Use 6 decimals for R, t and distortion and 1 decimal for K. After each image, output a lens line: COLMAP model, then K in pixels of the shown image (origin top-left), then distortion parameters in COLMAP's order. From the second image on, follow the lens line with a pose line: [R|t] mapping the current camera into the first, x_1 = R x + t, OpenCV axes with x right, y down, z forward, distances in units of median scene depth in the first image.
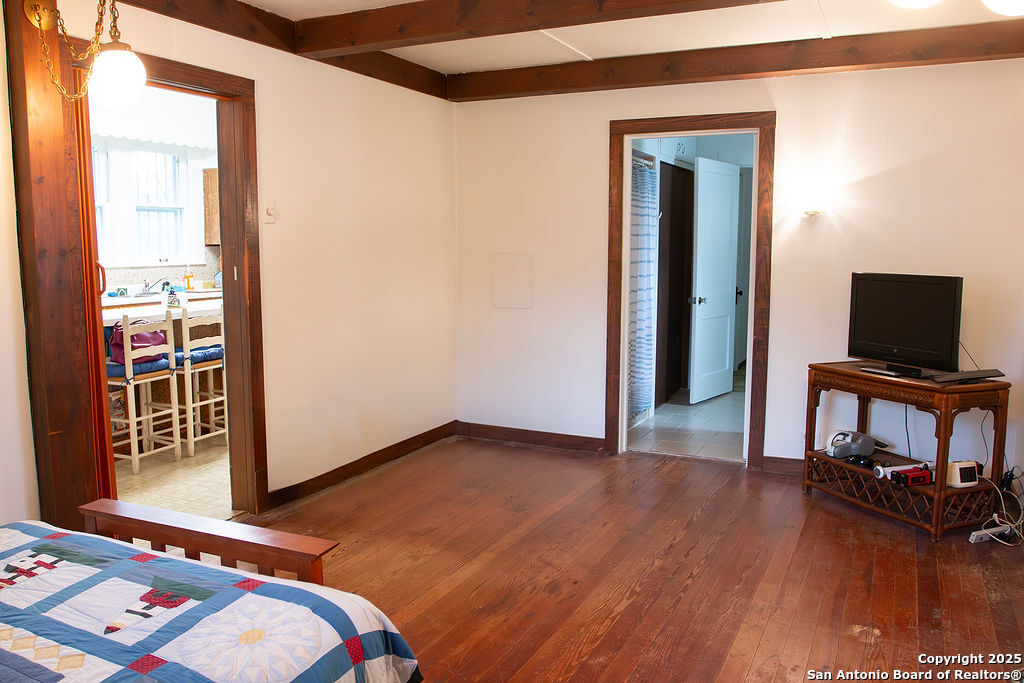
lens RADIAL K [[823.8, 0, 496.1], [0, 823.8, 342.7], [0, 0, 1]] dist [-0.095108, 0.062190]
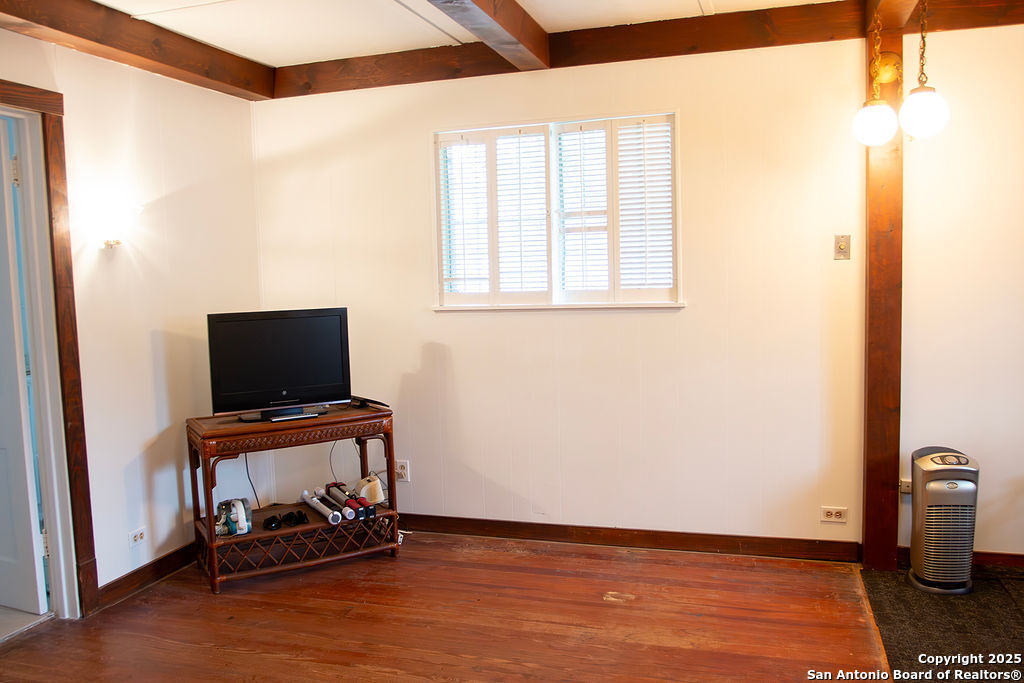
lens RADIAL K [[823.8, 0, 496.1], [0, 823.8, 342.7], [0, 0, 1]] dist [-0.095108, 0.062190]
pose [[-0.150889, -0.084125, 0.984965, -0.453231], [0.142644, 0.984092, 0.105902, -0.109599], [-0.978205, 0.156479, -0.136489, 0.866746]]
